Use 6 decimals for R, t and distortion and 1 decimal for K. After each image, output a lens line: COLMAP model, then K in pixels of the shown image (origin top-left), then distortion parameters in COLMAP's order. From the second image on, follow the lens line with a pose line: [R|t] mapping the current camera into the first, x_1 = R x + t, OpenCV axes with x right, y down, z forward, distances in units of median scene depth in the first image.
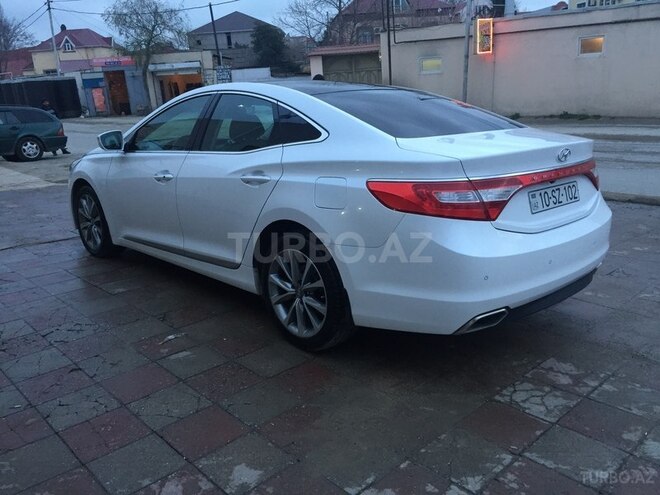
lens RADIAL K [[557.7, 0, 330.8], [0, 557.7, 247.9], [0, 0, 1]] dist [0.097005, -0.134504]
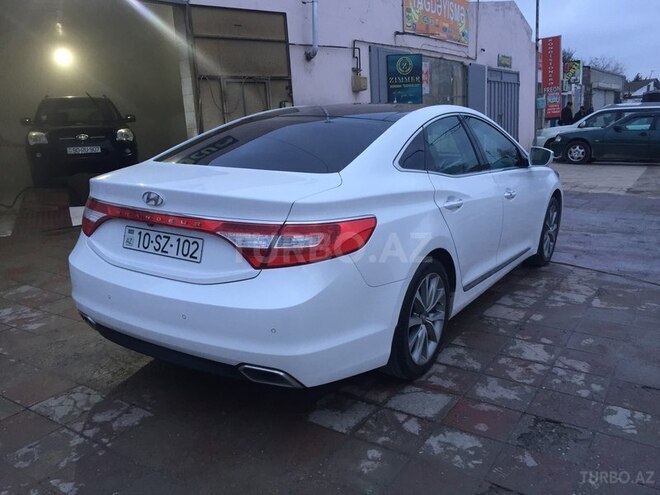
lens RADIAL K [[557.7, 0, 330.8], [0, 557.7, 247.9], [0, 0, 1]] dist [0.097005, -0.134504]
pose [[0.232889, 0.249261, -0.940017, 0.234272], [-0.246524, 0.950154, 0.190873, -0.057778], [0.940738, 0.187284, 0.282729, 0.179431]]
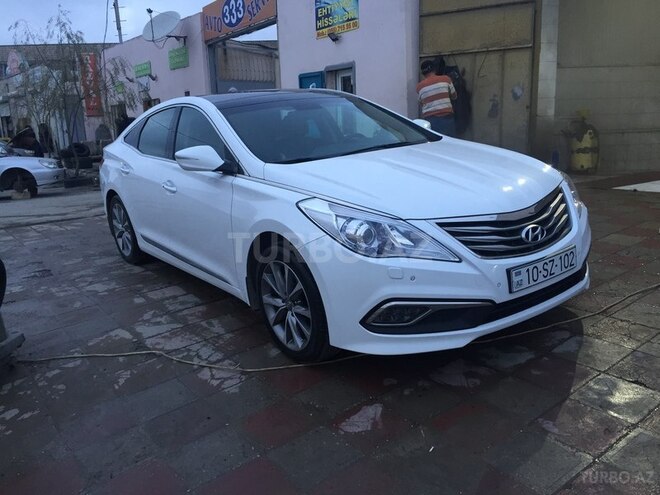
lens RADIAL K [[557.7, 0, 330.8], [0, 557.7, 247.9], [0, 0, 1]] dist [0.097005, -0.134504]
pose [[-0.987793, 0.069299, 0.139511, -0.095155], [0.128616, 0.868099, 0.479438, -0.140050], [-0.087885, 0.491529, -0.866415, 0.547080]]
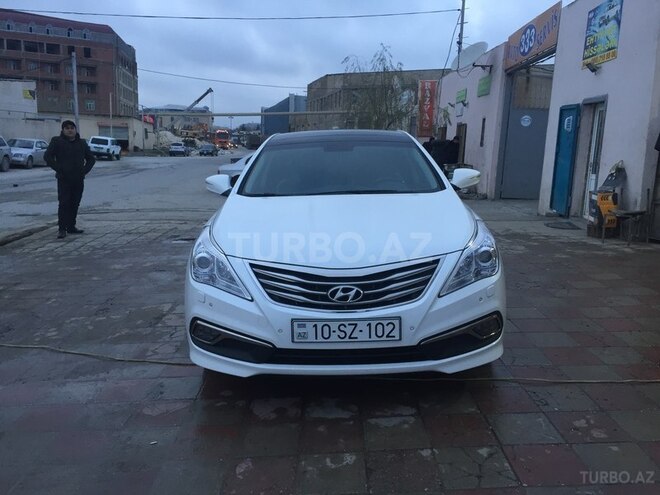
lens RADIAL K [[557.7, 0, 330.8], [0, 557.7, 247.9], [0, 0, 1]] dist [0.097005, -0.134504]
pose [[-0.721227, -0.091844, 0.686583, -0.245683], [0.208840, 0.916222, 0.341940, -0.126511], [-0.660468, 0.390002, -0.641623, 0.498985]]
